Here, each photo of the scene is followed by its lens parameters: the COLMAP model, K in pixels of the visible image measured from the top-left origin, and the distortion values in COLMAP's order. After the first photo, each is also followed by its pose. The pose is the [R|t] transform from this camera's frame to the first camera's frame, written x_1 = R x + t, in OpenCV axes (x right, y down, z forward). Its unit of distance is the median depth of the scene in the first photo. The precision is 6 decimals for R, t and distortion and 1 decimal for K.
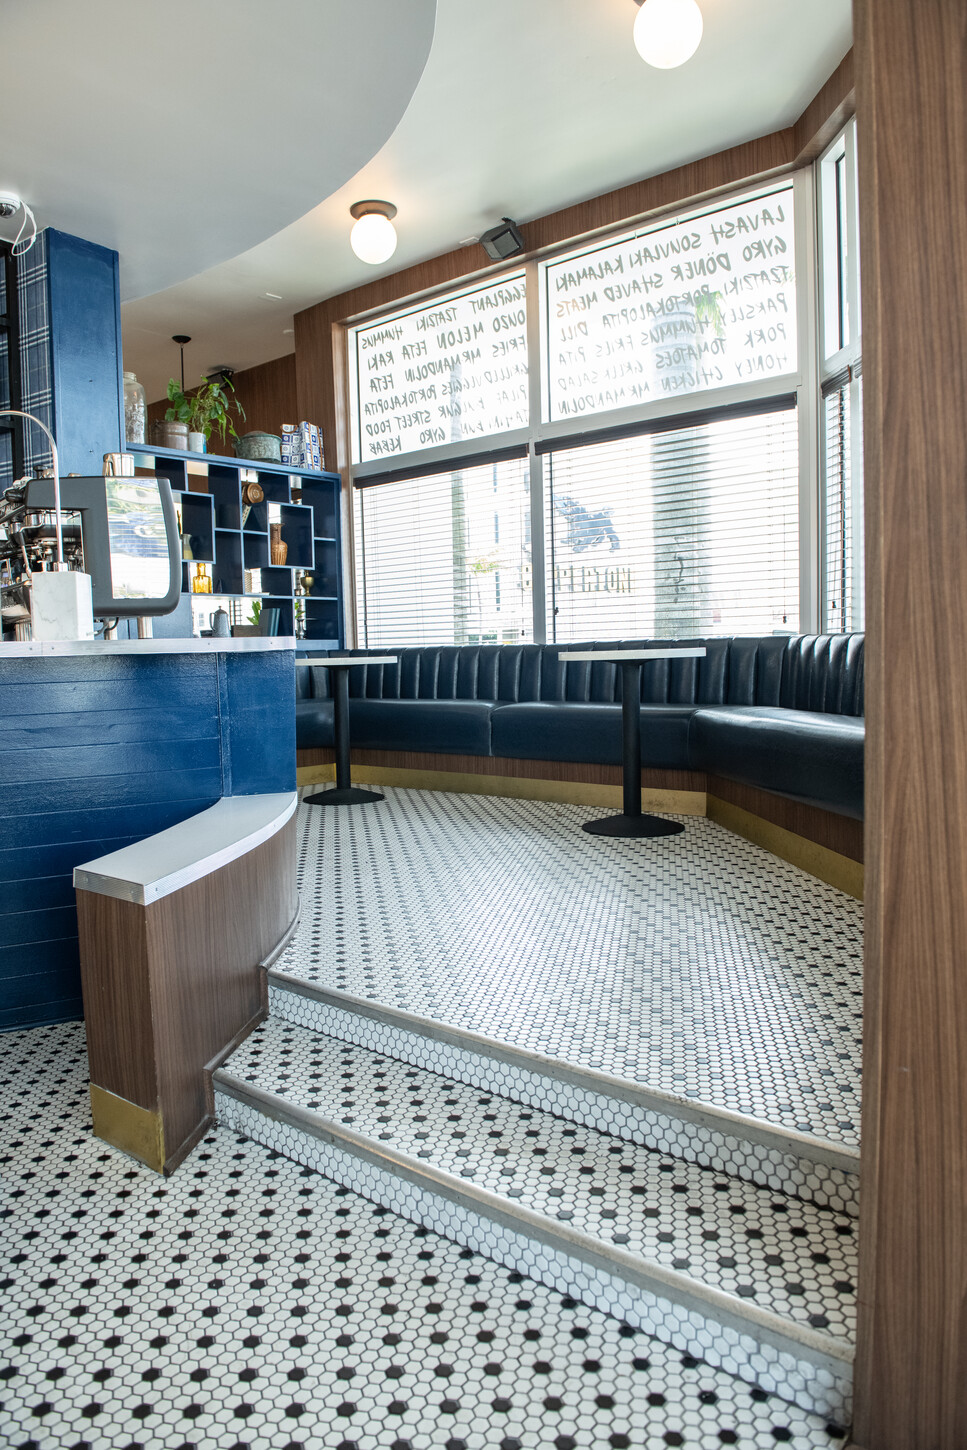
lens RADIAL K [[993.8, 0, 478.3], [0, 993.8, 723.1], [0, 0, 1]] dist [-0.050468, -0.003509]
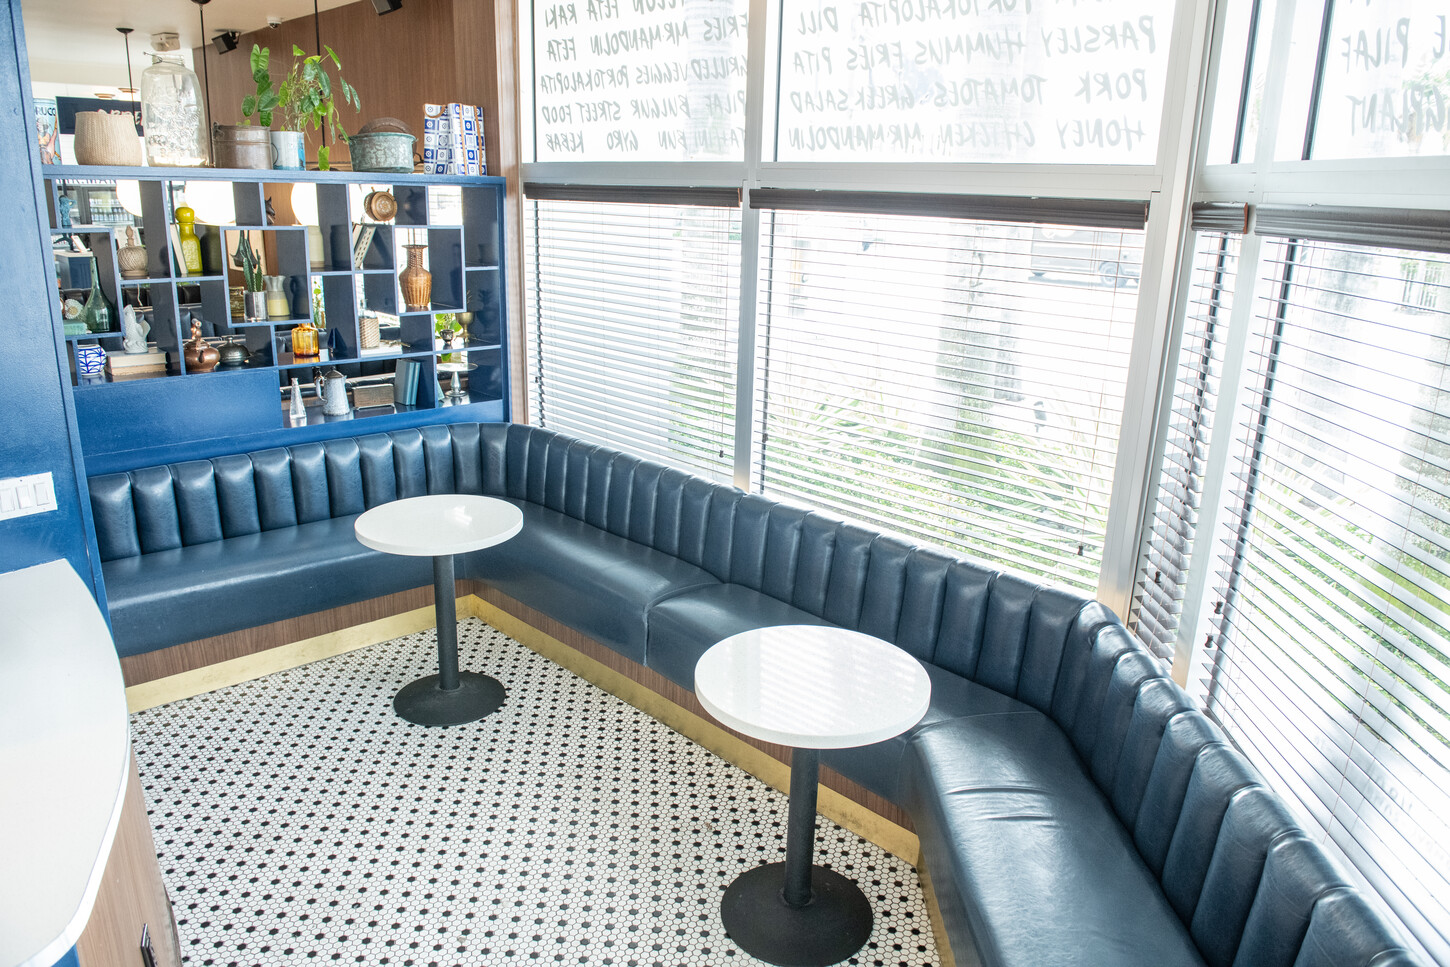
lens RADIAL K [[993.8, 0, 728.0], [0, 993.8, 479.7], [0, 0, 1]] dist [-0.050468, -0.003509]
pose [[0.996341, 0.068930, -0.050526, 0.103244], [-0.056624, 0.975221, 0.213863, -0.268714], [0.064015, -0.210220, 0.975556, 0.344131]]
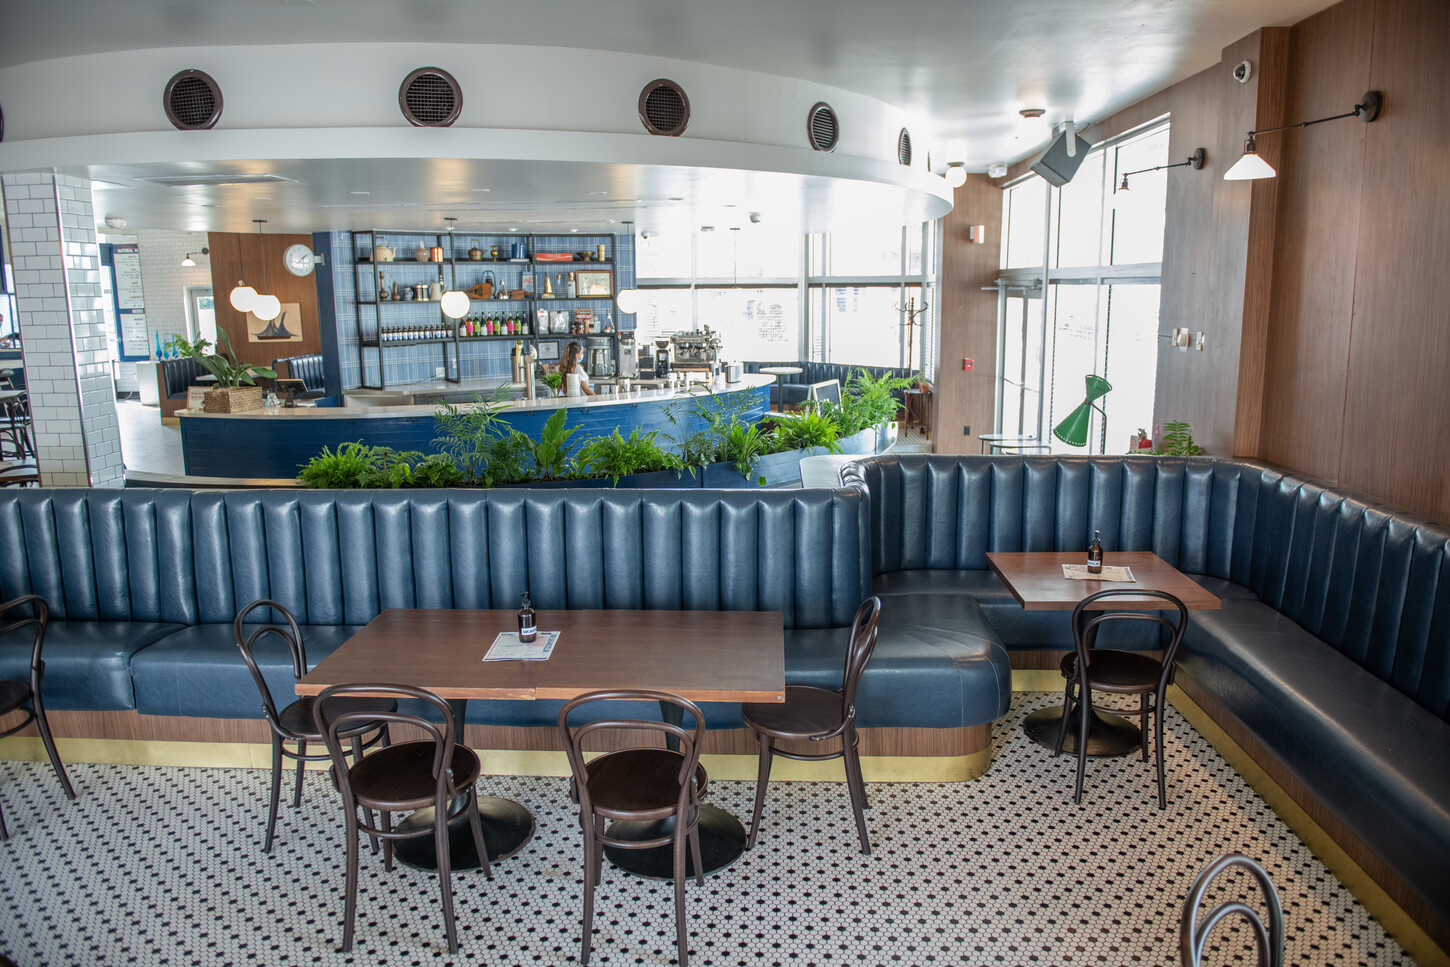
lens RADIAL K [[993.8, 0, 734.9], [0, 993.8, 488.5], [0, 0, 1]] dist [-0.050468, -0.003509]
pose [[0.783964, -0.103593, 0.612102, -1.759722], [0.034588, 0.991736, 0.123544, -0.076805], [-0.619842, -0.075683, 0.781069, -1.345452]]
